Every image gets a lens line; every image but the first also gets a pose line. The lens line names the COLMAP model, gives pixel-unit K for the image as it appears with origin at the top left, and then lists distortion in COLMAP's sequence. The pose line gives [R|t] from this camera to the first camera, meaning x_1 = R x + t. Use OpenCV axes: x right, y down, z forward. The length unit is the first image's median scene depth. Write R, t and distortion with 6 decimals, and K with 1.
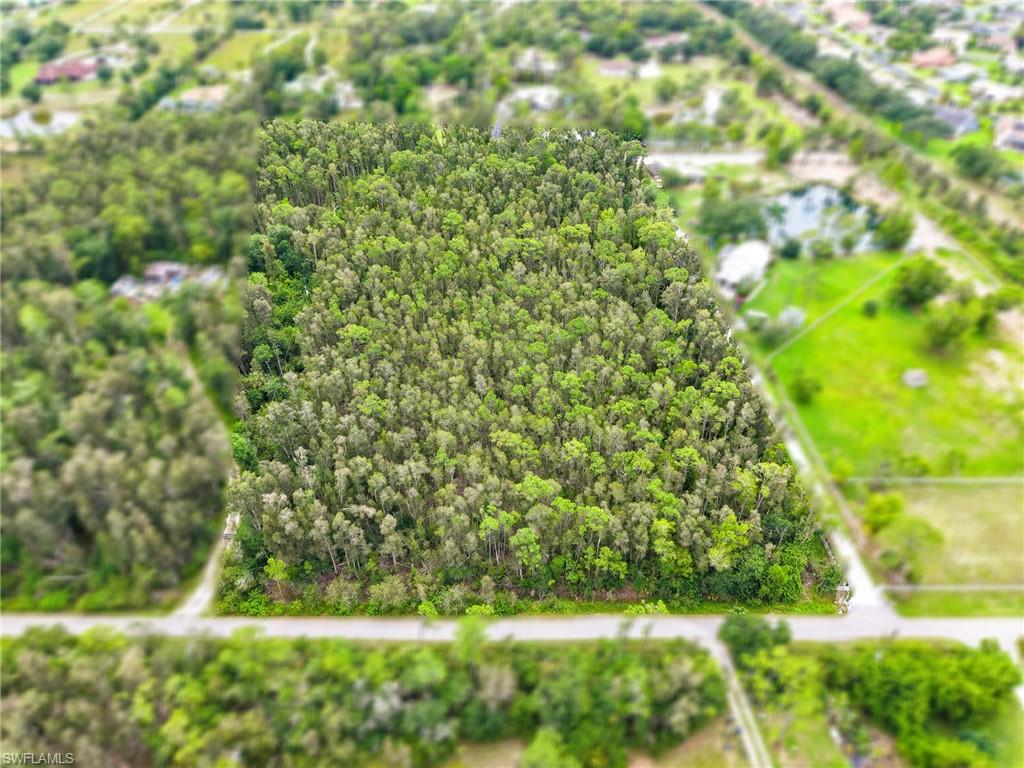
lens RADIAL K [[709.2, 0, 512.0], [0, 709.2, 384.0], [0, 0, 1]] dist [0.001402, -0.005406]
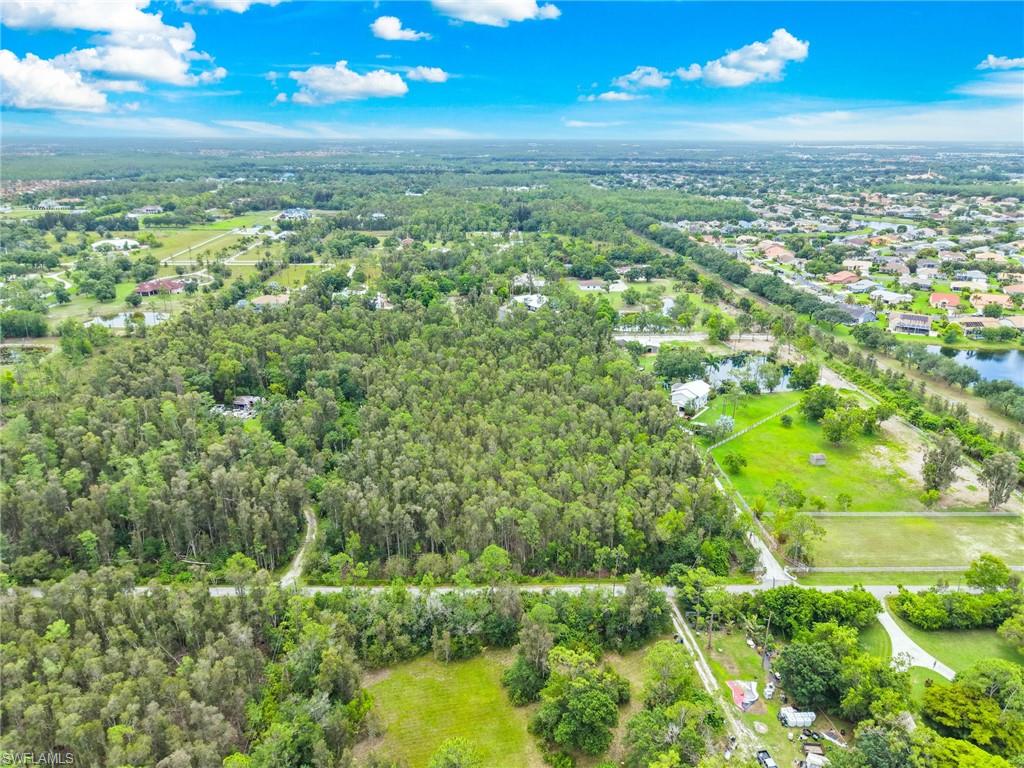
lens RADIAL K [[709.2, 0, 512.0], [0, 709.2, 384.0], [0, 0, 1]] dist [0.001402, -0.005406]
pose [[0.999962, -0.005281, 0.006983, -0.011576], [0.007266, 0.945567, -0.325345, 0.229482], [-0.004885, 0.325384, 0.945569, -0.241269]]
